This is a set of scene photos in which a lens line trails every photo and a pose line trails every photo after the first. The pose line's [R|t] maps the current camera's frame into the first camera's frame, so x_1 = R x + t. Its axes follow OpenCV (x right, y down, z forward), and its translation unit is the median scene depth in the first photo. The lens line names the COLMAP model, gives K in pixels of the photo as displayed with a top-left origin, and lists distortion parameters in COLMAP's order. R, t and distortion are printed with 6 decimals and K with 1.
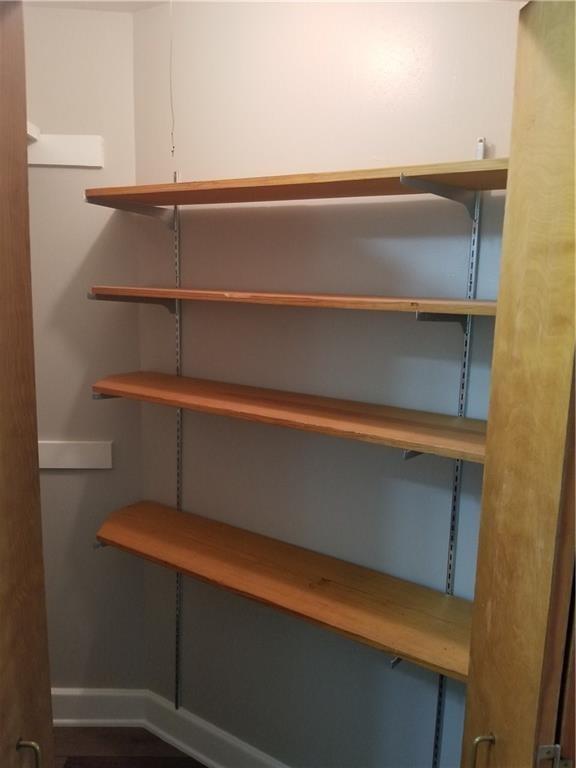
lens RADIAL K [[607.4, 0, 288.0], [0, 607.4, 384.0], [0, 0, 1]] dist [-0.005430, -0.002185]
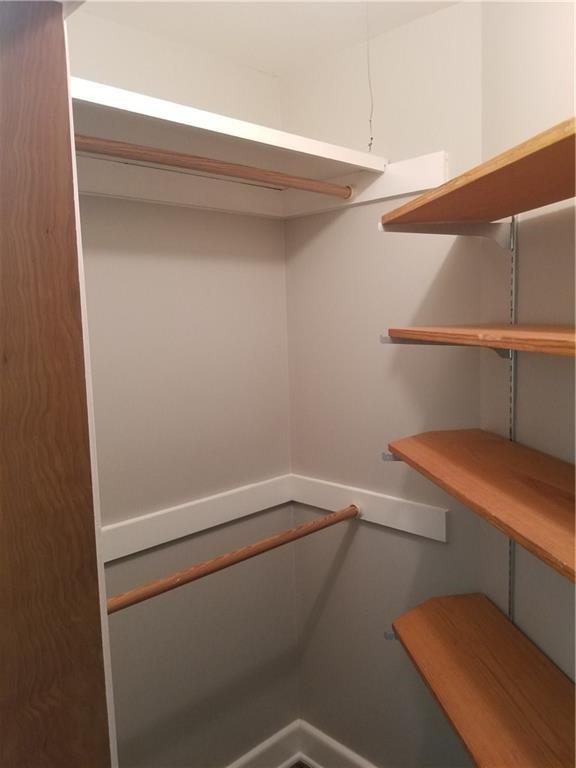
lens RADIAL K [[612.2, 0, 288.0], [0, 612.2, 384.0], [0, 0, 1]] dist [0.055468, -0.000119]
pose [[0.691604, 0.030086, -0.721650, 0.183714], [-0.071580, 0.997069, -0.027031, -0.042992], [0.718721, 0.070350, 0.691730, 0.272319]]
